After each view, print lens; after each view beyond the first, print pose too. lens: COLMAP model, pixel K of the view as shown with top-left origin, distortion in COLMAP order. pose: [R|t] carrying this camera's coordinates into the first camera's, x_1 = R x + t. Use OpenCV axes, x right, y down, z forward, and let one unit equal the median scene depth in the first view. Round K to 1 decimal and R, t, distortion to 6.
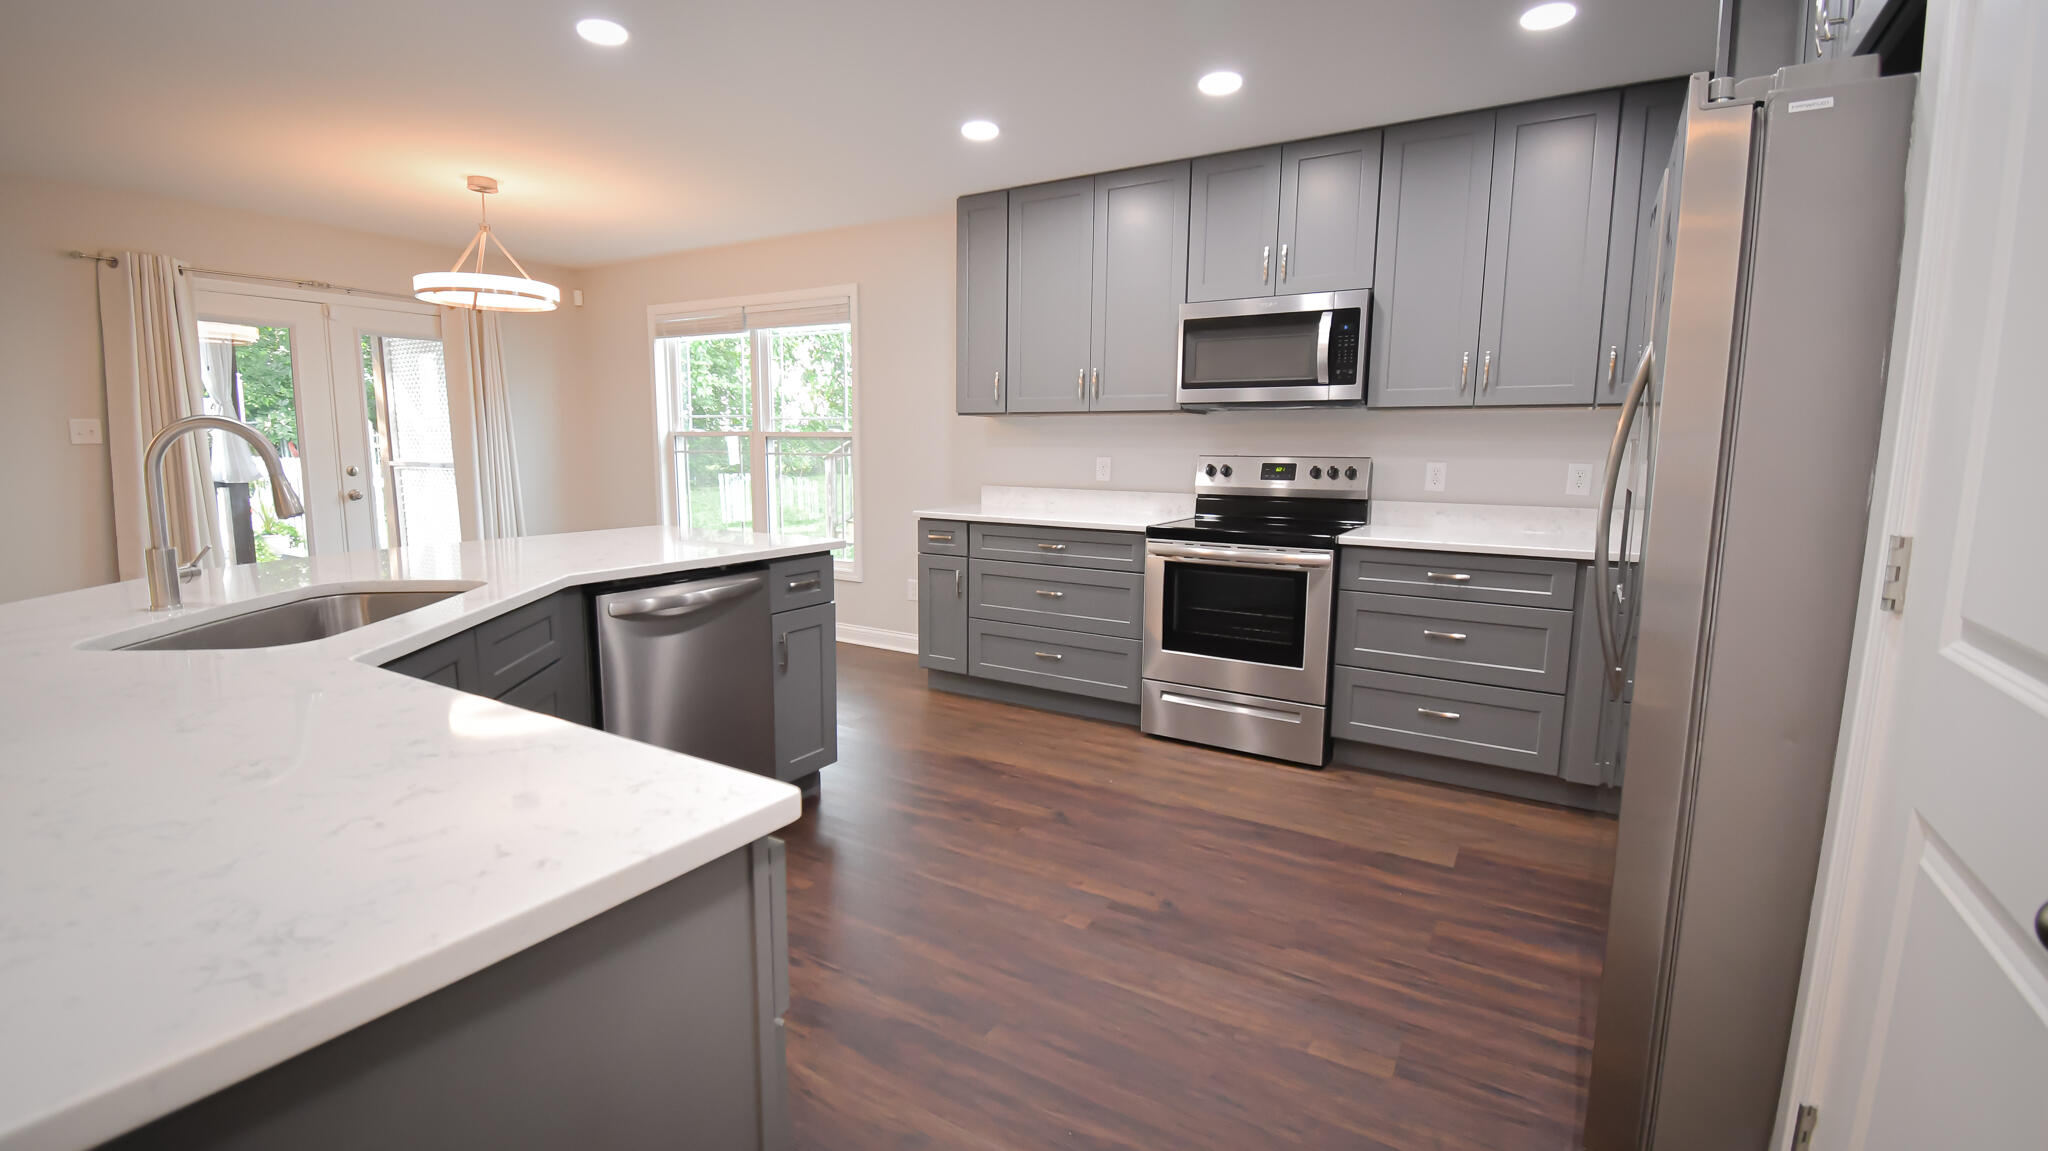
lens RADIAL K [[909.2, 0, 1018.5], [0, 909.2, 571.1], [0, 0, 1]] dist [0.033411, -0.035032]
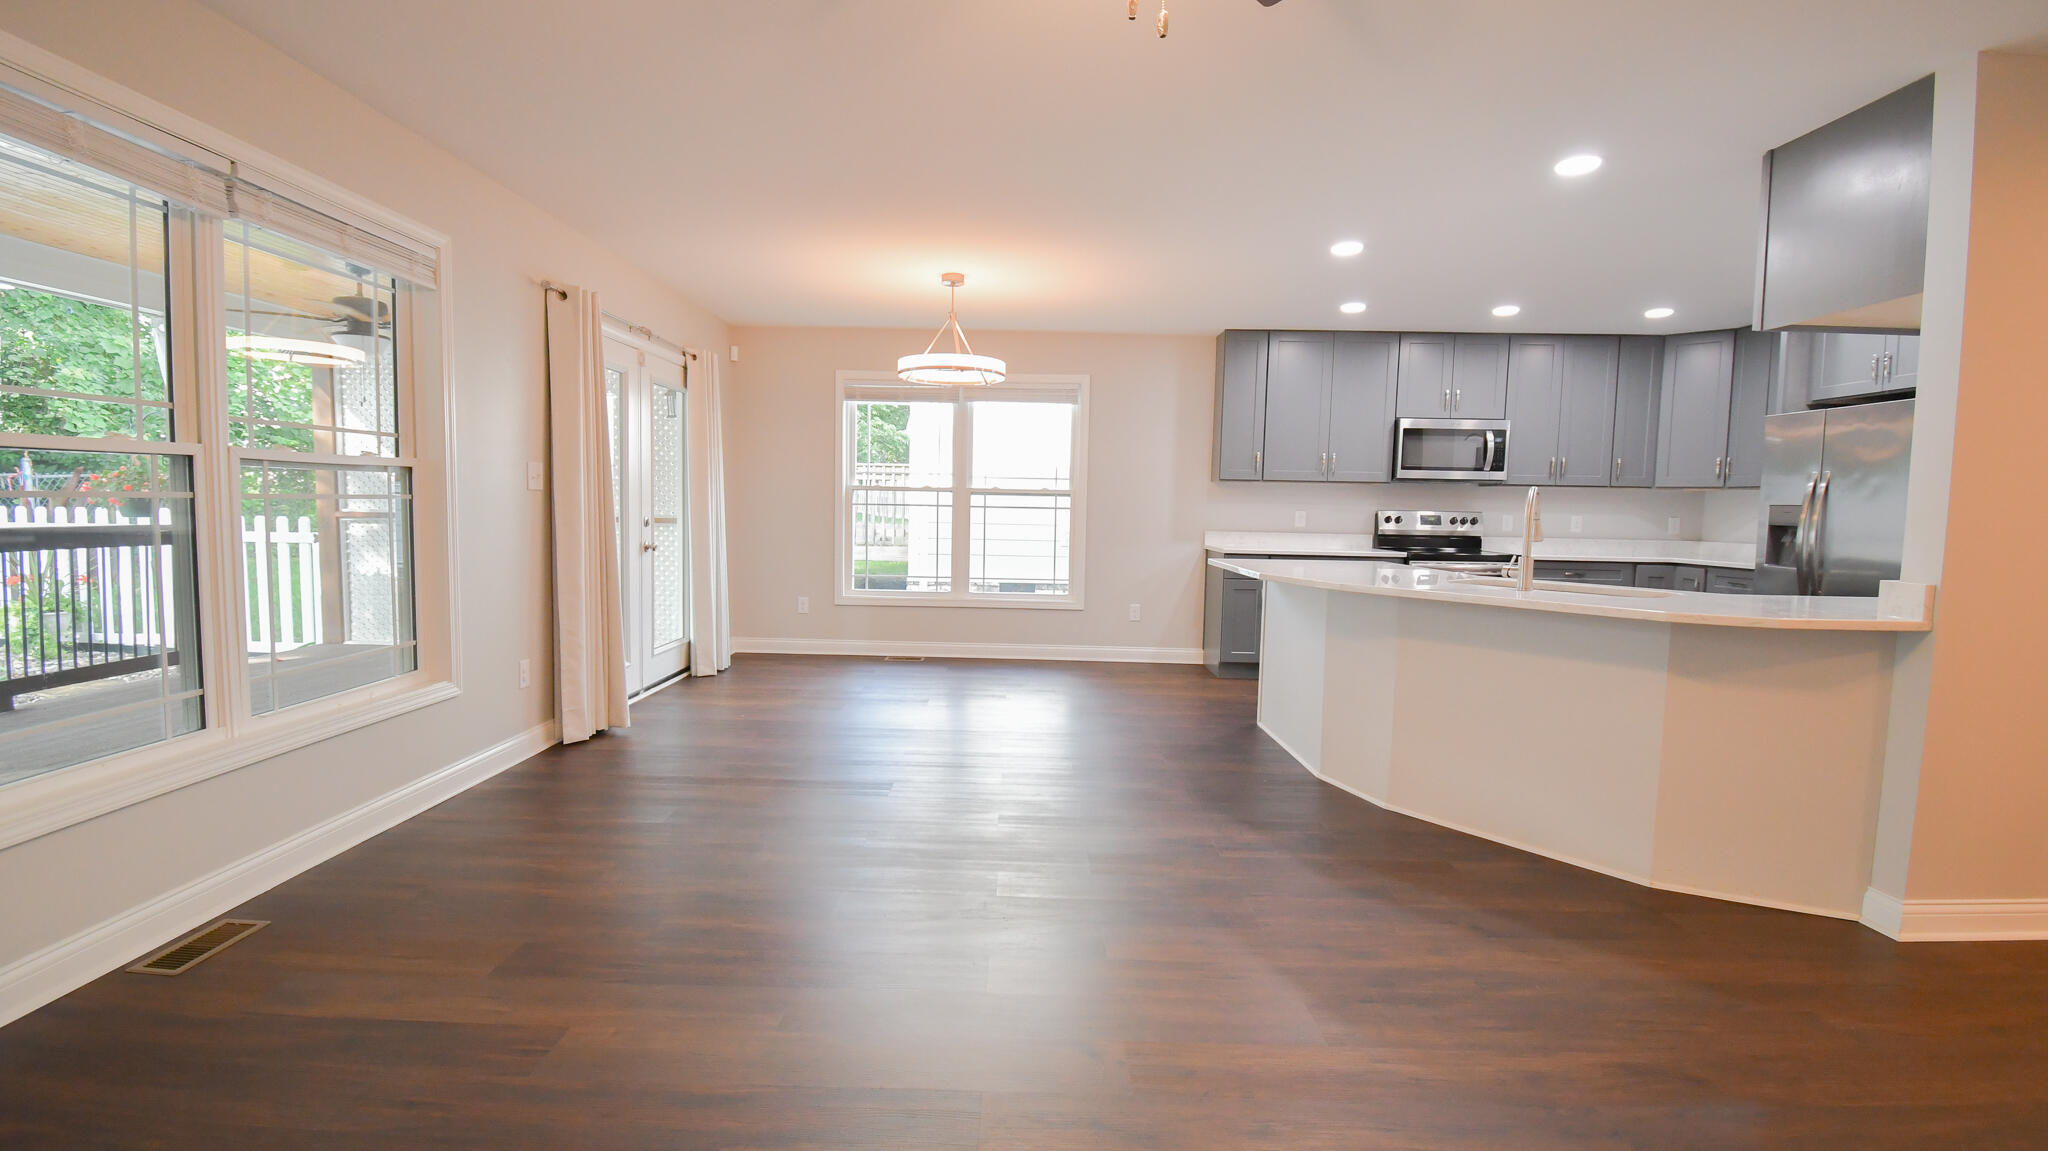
lens RADIAL K [[900.1, 0, 1009.4], [0, 900.1, 572.8], [0, 0, 1]] dist [0.022826, -0.026588]
pose [[0.858536, -0.030247, 0.511860, -1.173819], [0.058256, 0.997549, -0.038765, 0.004782], [-0.509433, 0.063100, 0.858194, -0.010883]]
